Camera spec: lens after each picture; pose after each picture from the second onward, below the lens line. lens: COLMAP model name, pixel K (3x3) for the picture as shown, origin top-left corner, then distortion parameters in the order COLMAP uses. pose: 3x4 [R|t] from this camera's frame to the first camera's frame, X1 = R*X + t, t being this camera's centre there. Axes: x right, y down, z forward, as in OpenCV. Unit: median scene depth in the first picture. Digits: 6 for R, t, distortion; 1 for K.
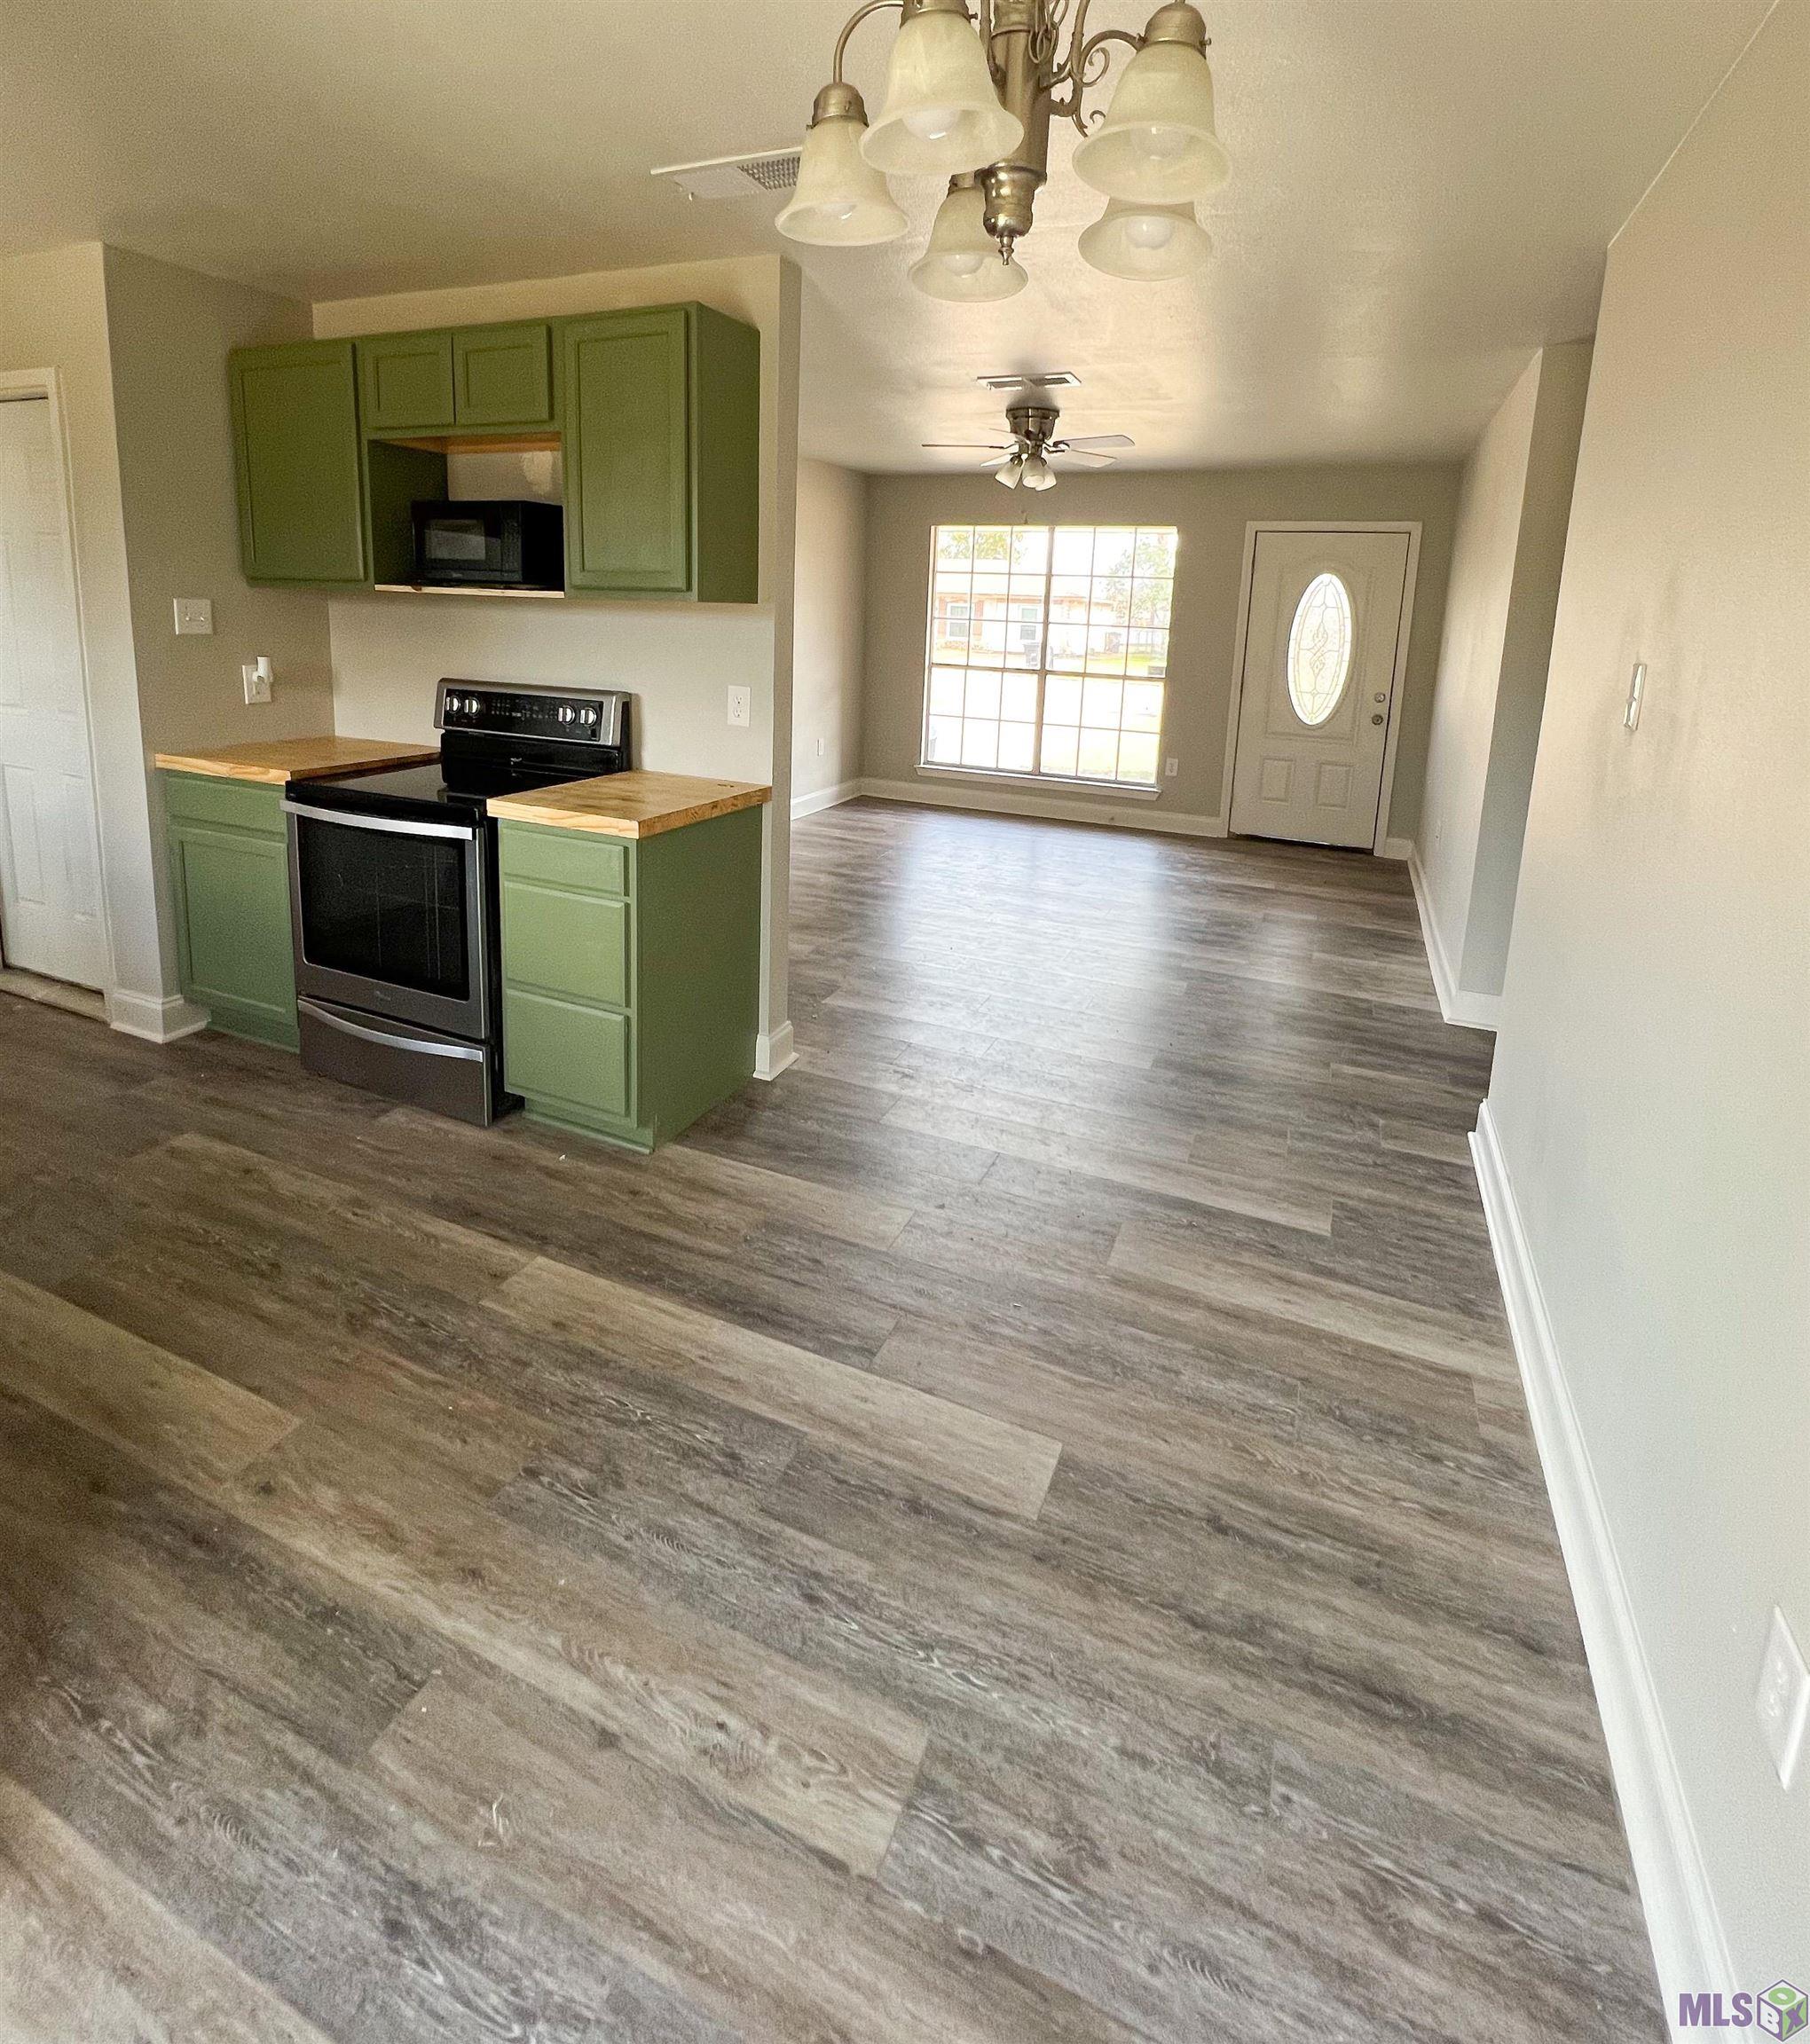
lens RADIAL K [[1031.0, 0, 907.5], [0, 1031.0, 777.4], [0, 0, 1]] dist [-0.002105, 0.000406]
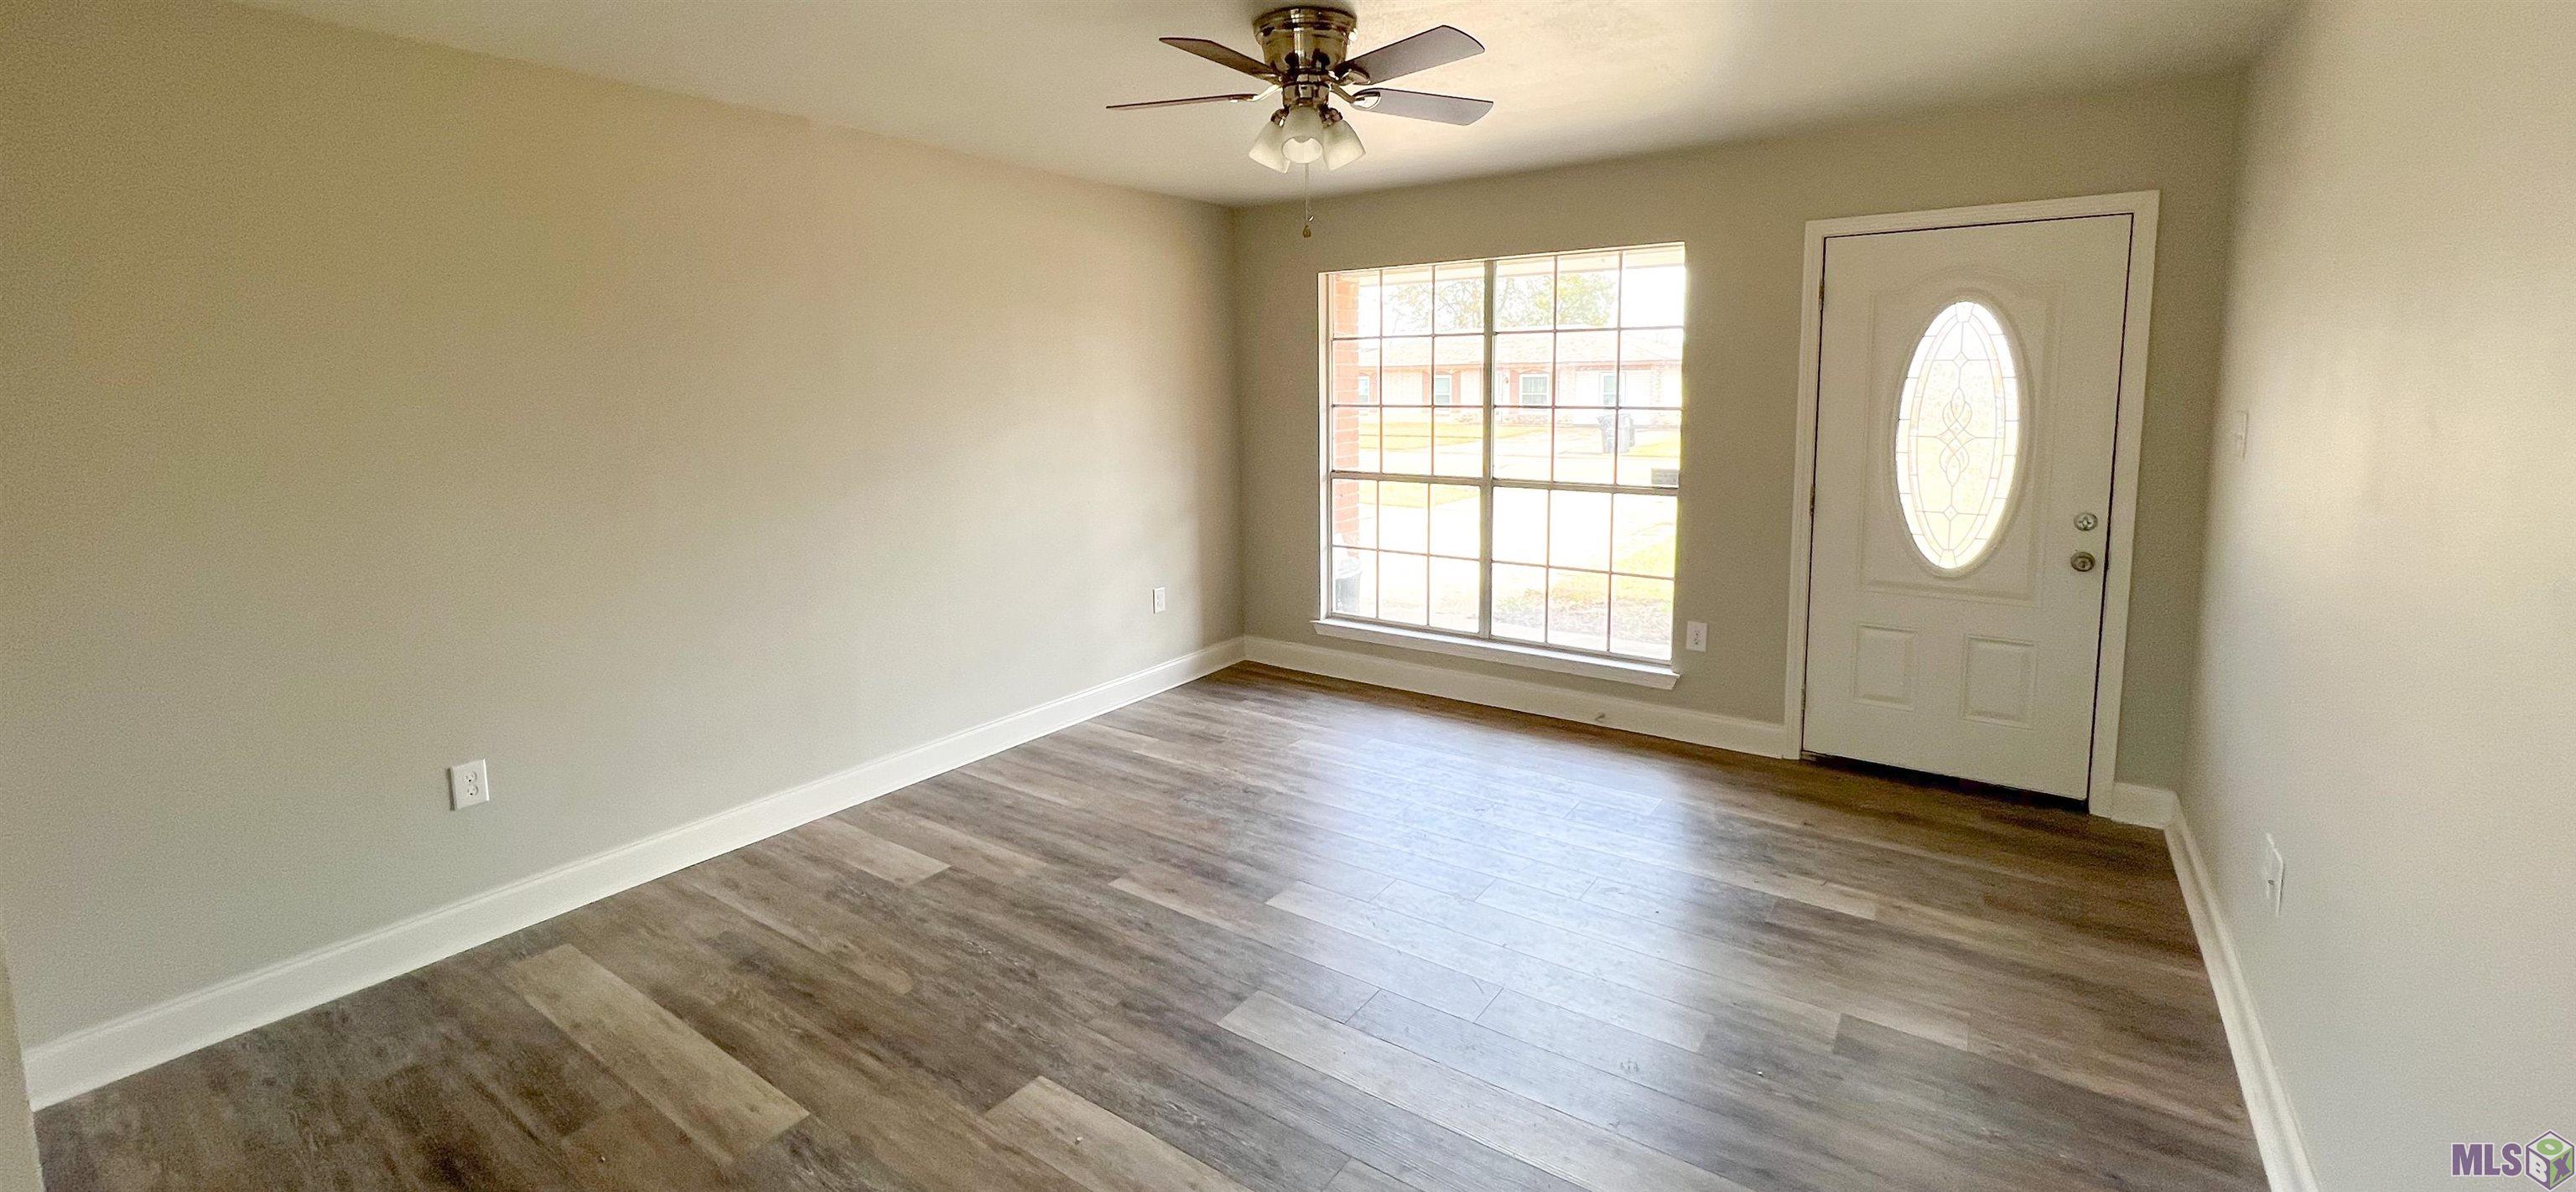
lens RADIAL K [[1040.9, 0, 1286.3], [0, 1040.9, 499.7], [0, 0, 1]] dist [0.000747, -0.000021]
pose [[0.977001, -0.025935, -0.211650, 0.326671], [0.014491, 0.998357, -0.055446, -0.126850], [0.212740, 0.051103, 0.975772, 0.748469]]
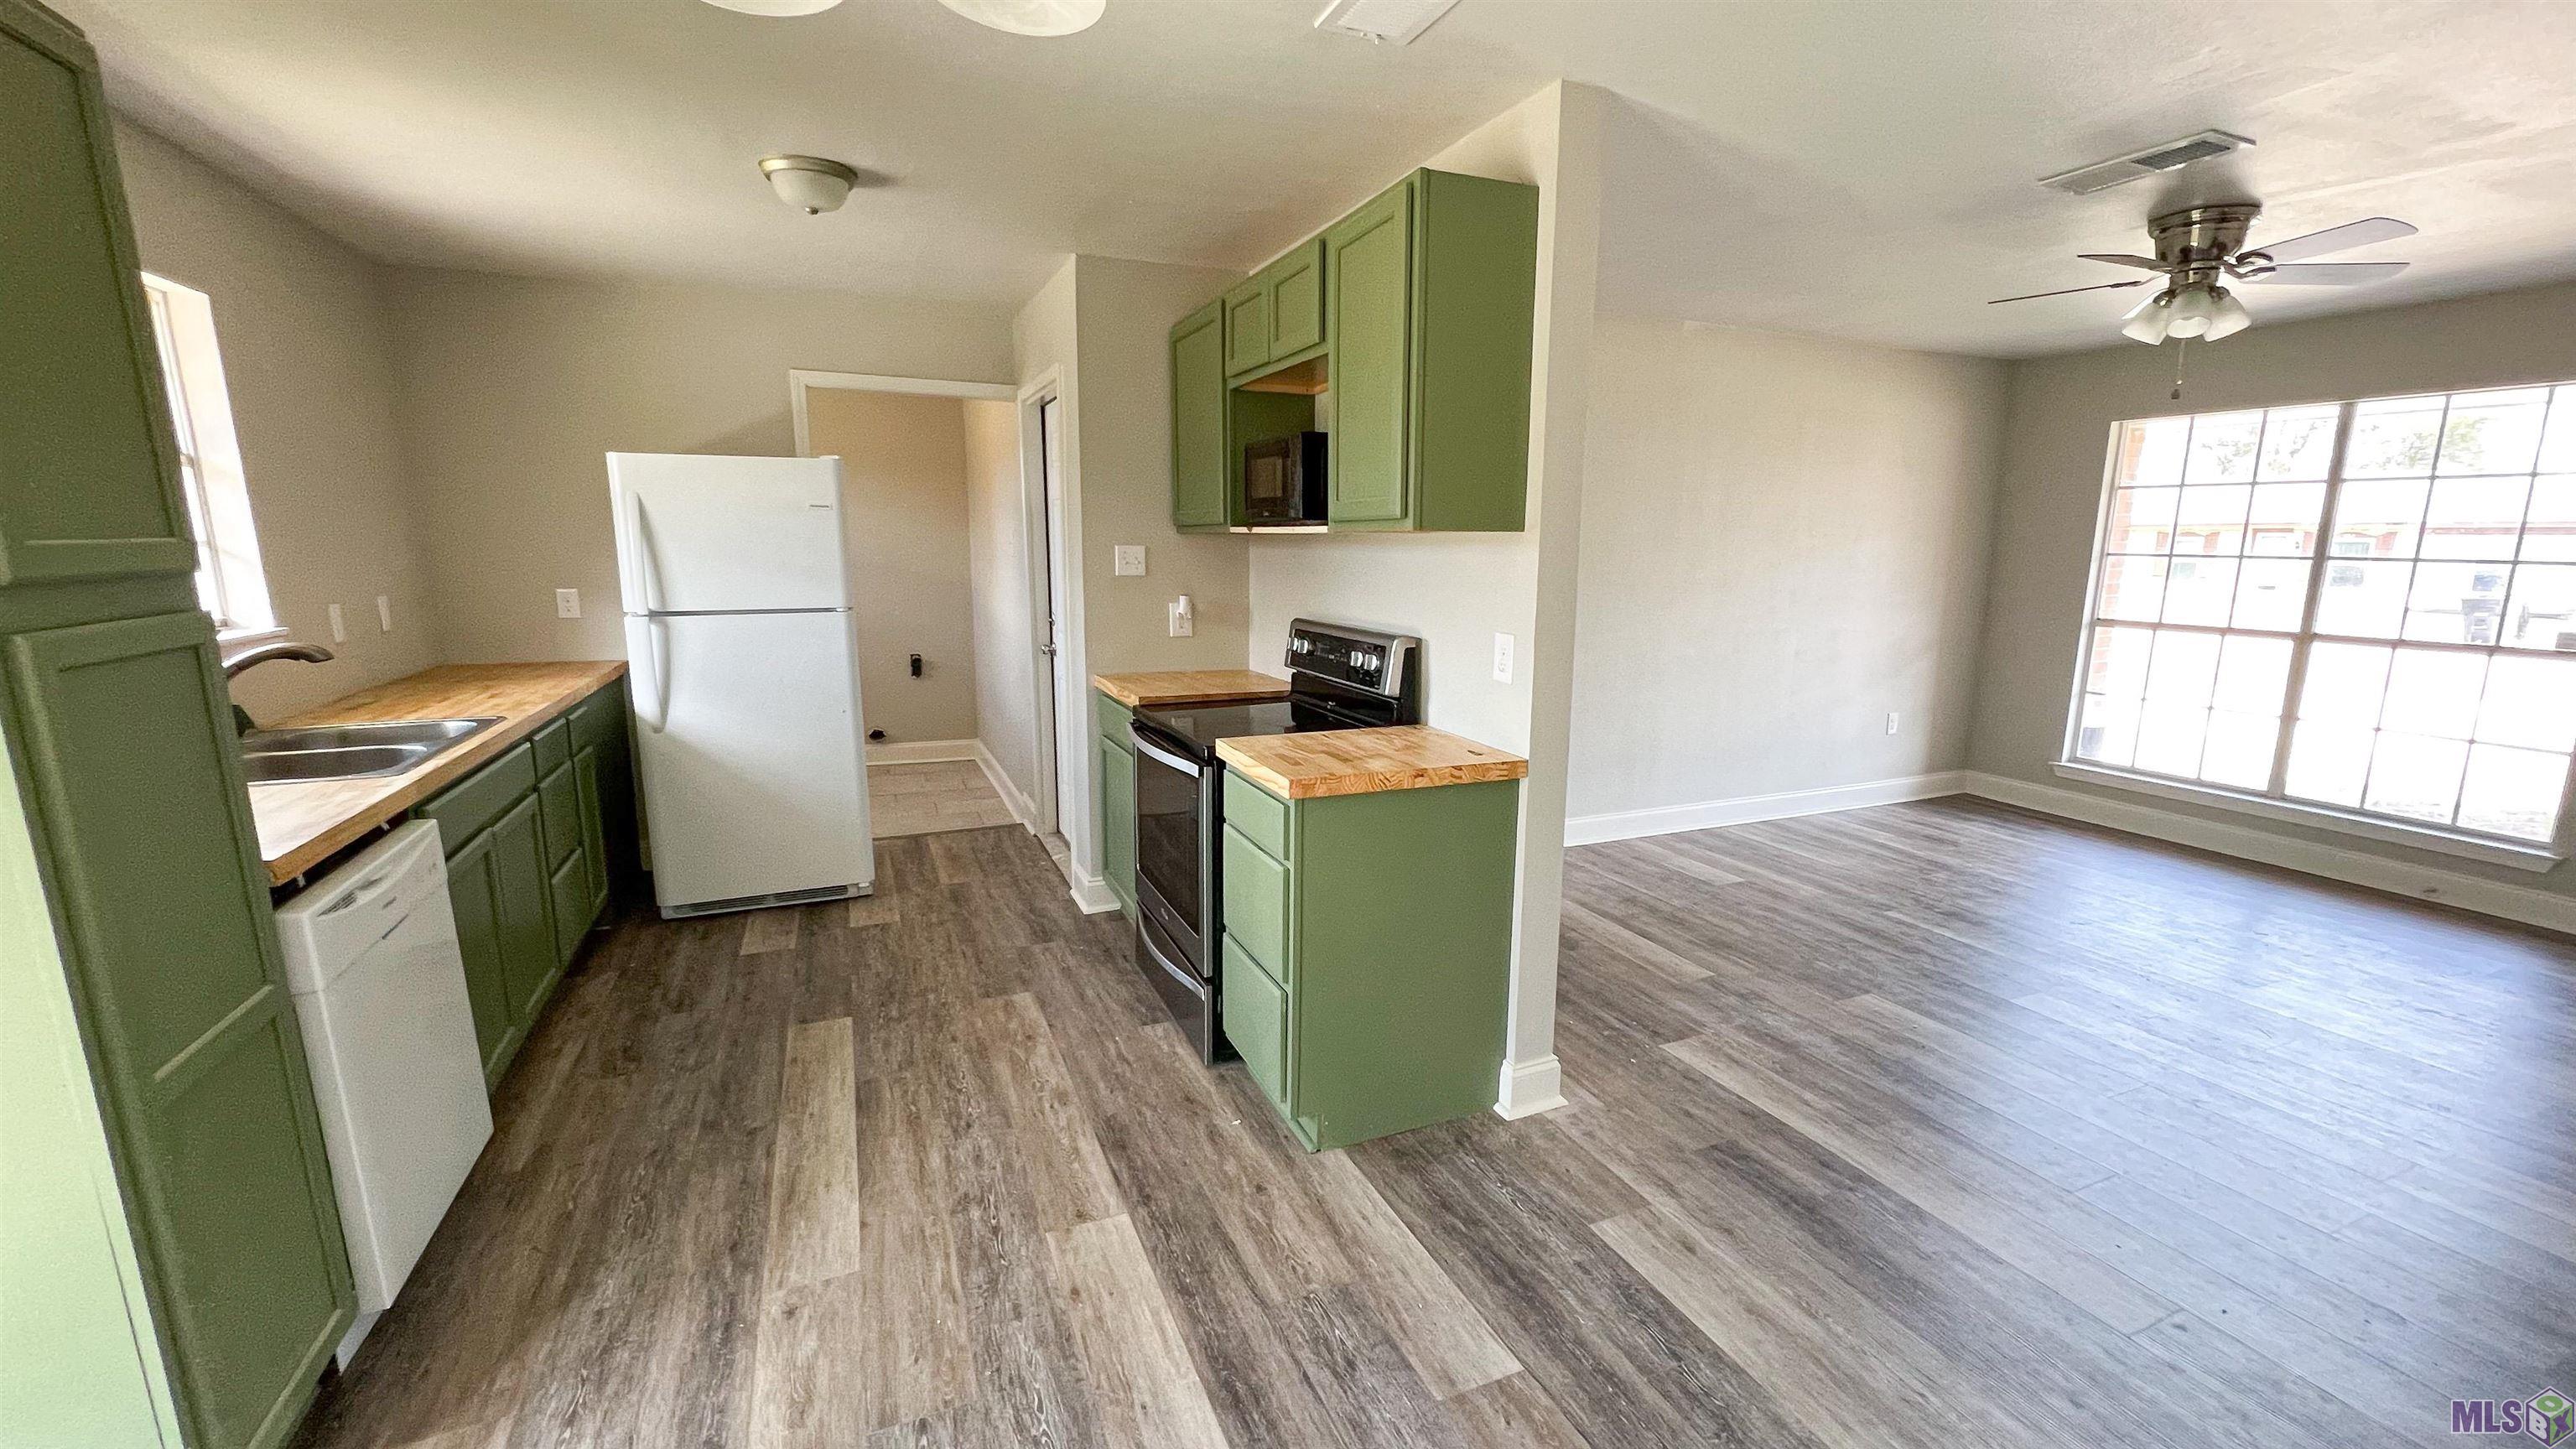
lens RADIAL K [[1042.7, 0, 1288.0], [0, 1042.7, 724.5], [0, 0, 1]] dist [-0.001918, -0.000038]
pose [[0.724961, 0.091080, -0.682741, 0.267785], [-0.094183, 0.995017, 0.032731, -0.026036], [0.682320, 0.040573, 0.729927, 0.265798]]
